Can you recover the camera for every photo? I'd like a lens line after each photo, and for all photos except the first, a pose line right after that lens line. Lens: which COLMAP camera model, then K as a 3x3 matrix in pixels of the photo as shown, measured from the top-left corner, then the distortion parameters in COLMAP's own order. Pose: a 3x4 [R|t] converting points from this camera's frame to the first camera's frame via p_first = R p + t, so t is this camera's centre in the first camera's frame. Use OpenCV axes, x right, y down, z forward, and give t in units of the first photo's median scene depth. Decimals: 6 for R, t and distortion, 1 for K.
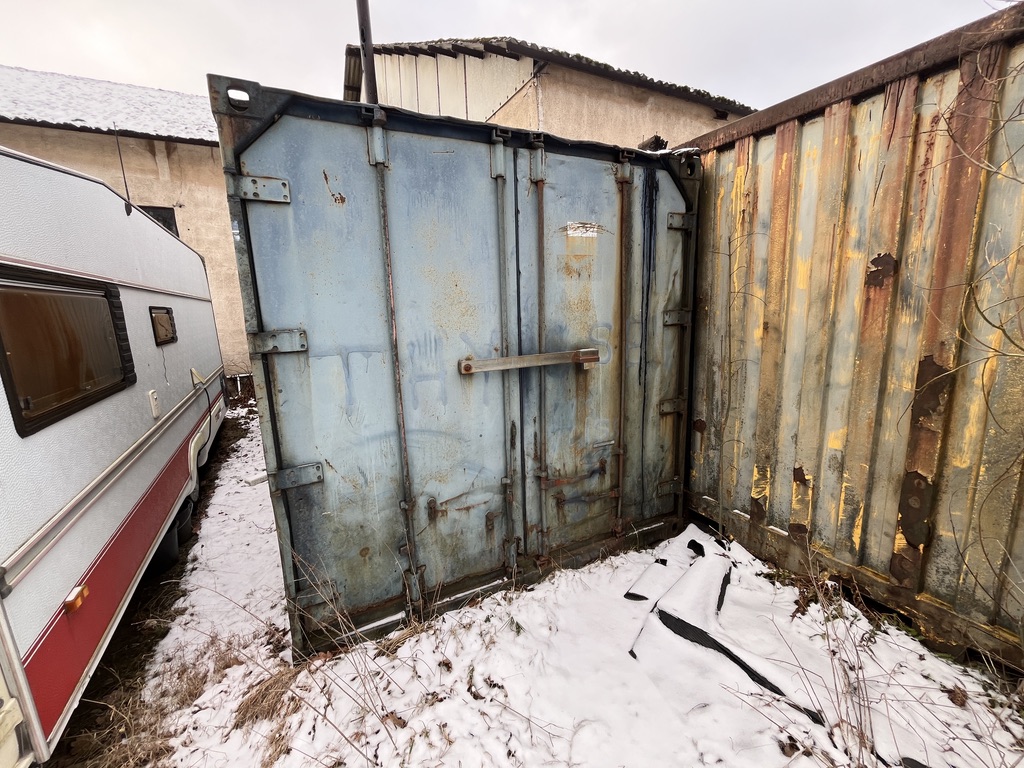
lens RADIAL K [[416.9, 0, 508.4], [0, 416.9, 378.3], [0, 0, 1]] dist [-0.003025, -0.000009]
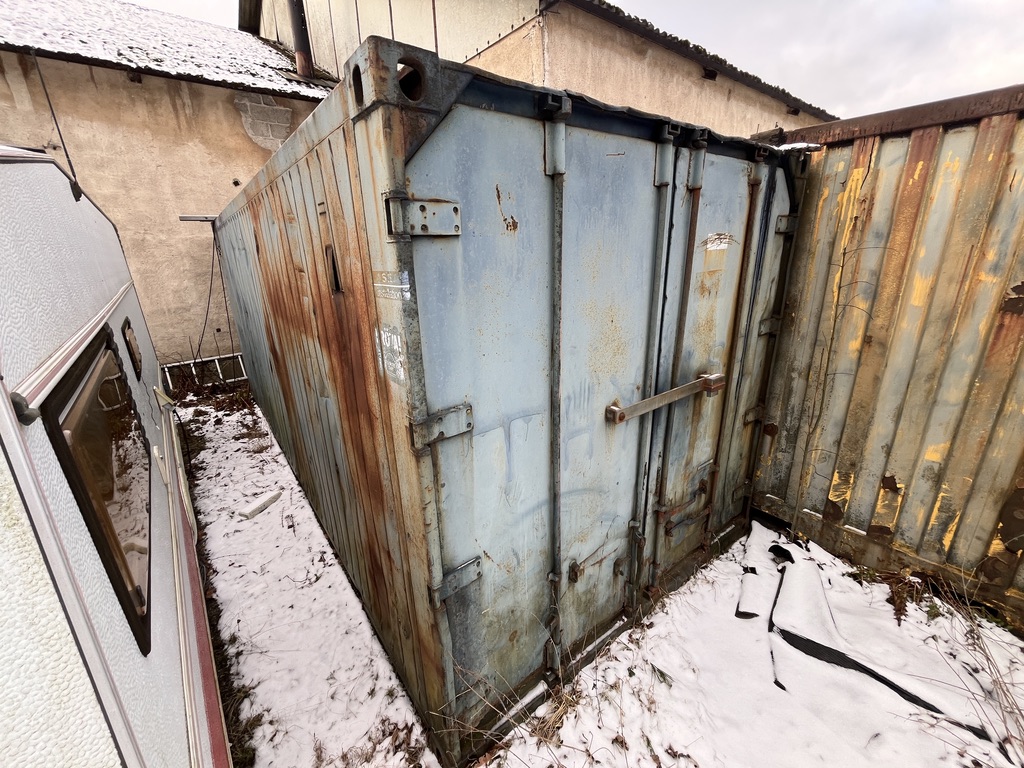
lens RADIAL K [[416.9, 0, 508.4], [0, 416.9, 378.3], [0, 0, 1]] dist [-0.003025, -0.000009]
pose [[0.981378, -0.055742, 0.183822, -0.448587], [0.033286, 0.991841, 0.123062, -0.202838], [-0.189182, -0.114652, 0.975226, 0.206567]]
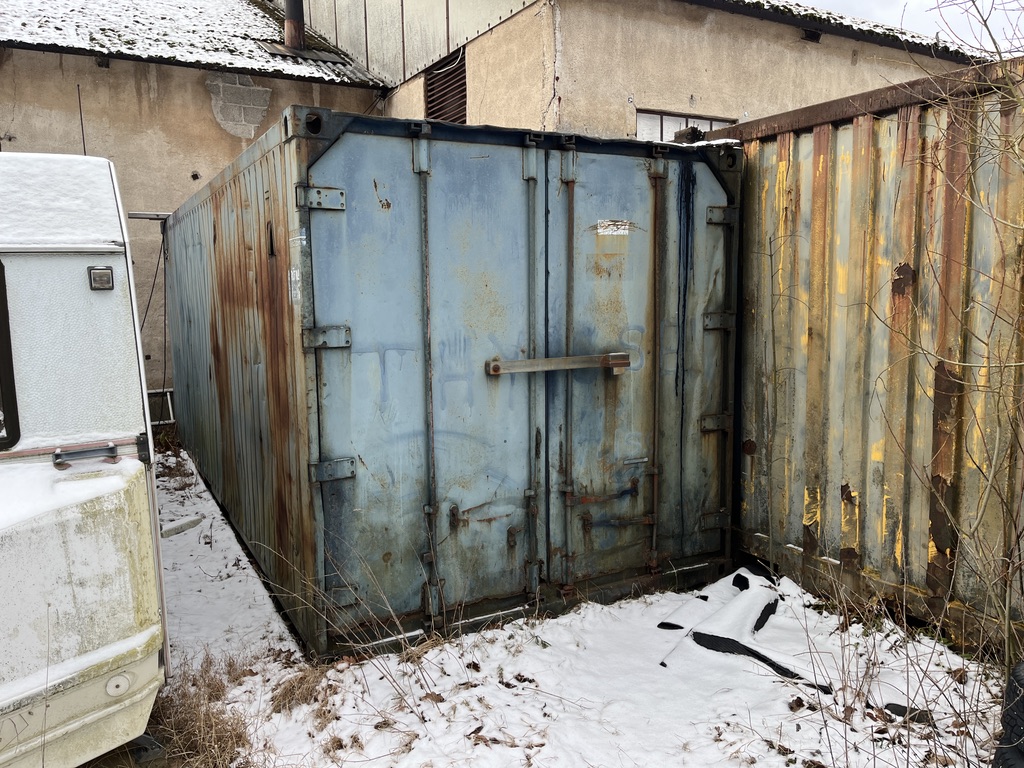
lens RADIAL K [[775.9, 0, 503.4], [0, 775.9, 380.1], [0, 0, 1]] dist [0.067322, -0.082543]
pose [[0.999212, 0.015490, 0.036535, -0.137789], [-0.013256, 0.998073, -0.060619, 0.105817], [-0.037404, 0.060087, 0.997492, -0.773908]]
